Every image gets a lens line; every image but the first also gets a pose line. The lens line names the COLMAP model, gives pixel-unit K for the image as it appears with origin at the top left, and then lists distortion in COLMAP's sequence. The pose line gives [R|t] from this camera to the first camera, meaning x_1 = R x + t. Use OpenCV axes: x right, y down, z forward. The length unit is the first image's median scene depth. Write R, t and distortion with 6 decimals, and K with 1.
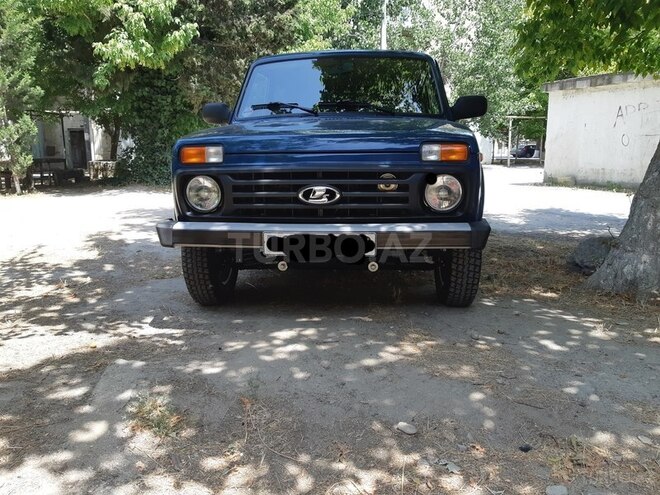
lens RADIAL K [[530.9, 0, 330.0], [0, 530.9, 247.5], [0, 0, 1]] dist [0.004856, -0.000215]
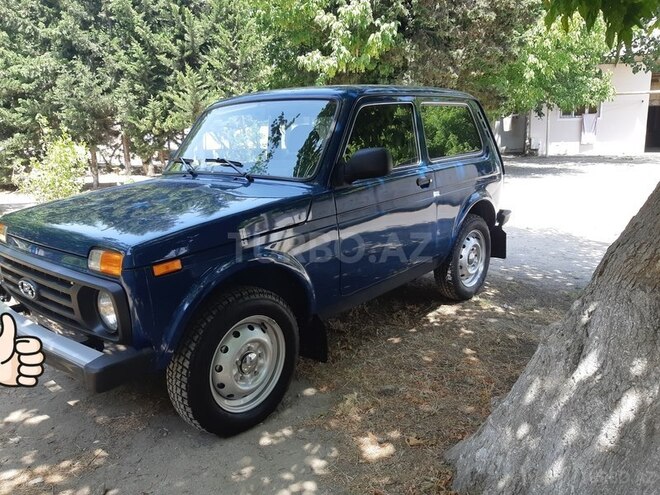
lens RADIAL K [[530.9, 0, 330.0], [0, 530.9, 247.5], [0, 0, 1]] dist [0.004856, -0.000215]
pose [[0.800224, 0.121830, -0.587196, 0.275261], [-0.085535, 0.992324, 0.089319, -0.089657], [0.593570, -0.021250, 0.804502, 0.139374]]
